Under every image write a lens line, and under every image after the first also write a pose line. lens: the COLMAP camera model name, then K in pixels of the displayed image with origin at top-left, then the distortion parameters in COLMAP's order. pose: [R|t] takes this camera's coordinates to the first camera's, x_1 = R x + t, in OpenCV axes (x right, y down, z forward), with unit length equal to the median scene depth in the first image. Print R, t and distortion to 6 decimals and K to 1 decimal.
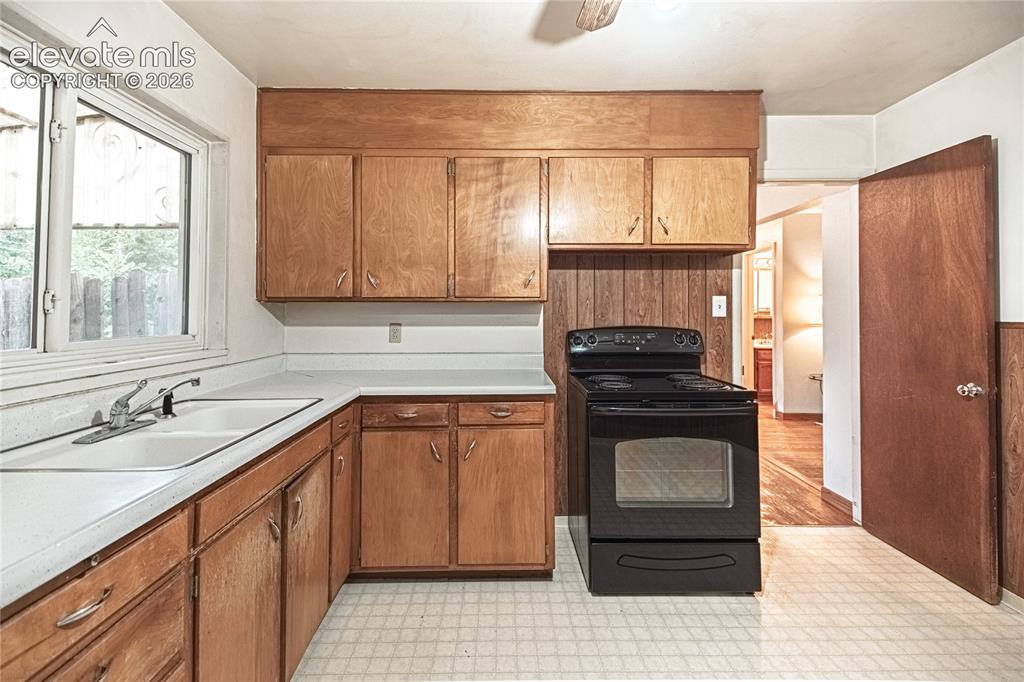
lens RADIAL K [[436.5, 0, 516.3], [0, 436.5, 303.7], [0, 0, 1]] dist [0.050663, -0.024787]
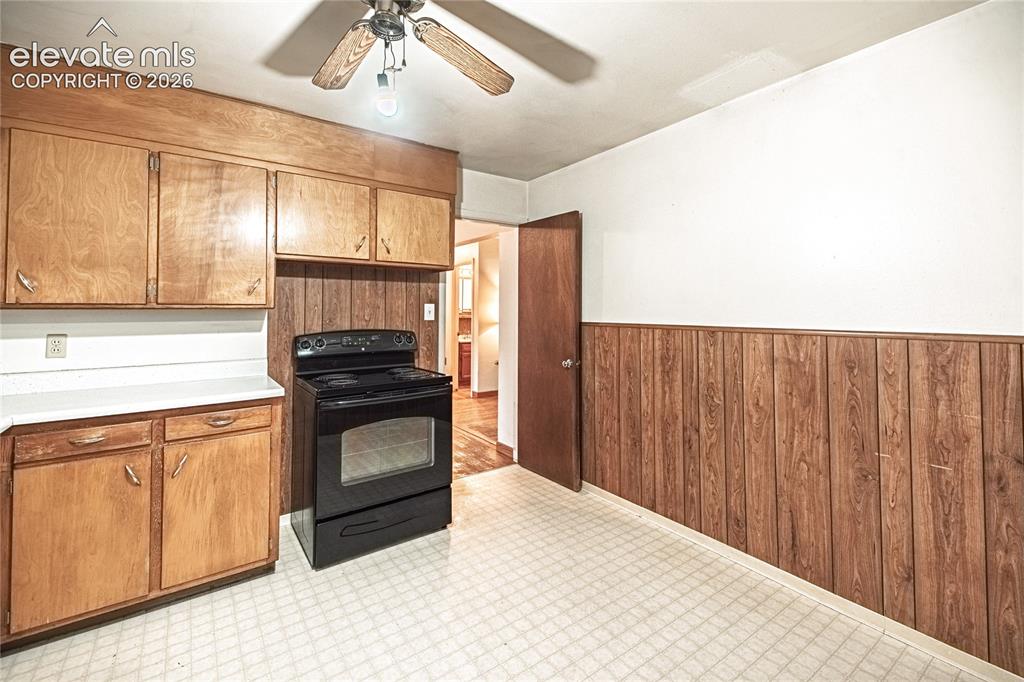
lens RADIAL K [[436.5, 0, 516.3], [0, 436.5, 303.7], [0, 0, 1]] dist [0.050663, -0.024787]
pose [[0.819514, 0.008516, 0.572996, -0.060631], [-0.011790, 0.999929, 0.002000, -0.026173], [-0.572938, -0.008394, 0.819556, -0.192562]]
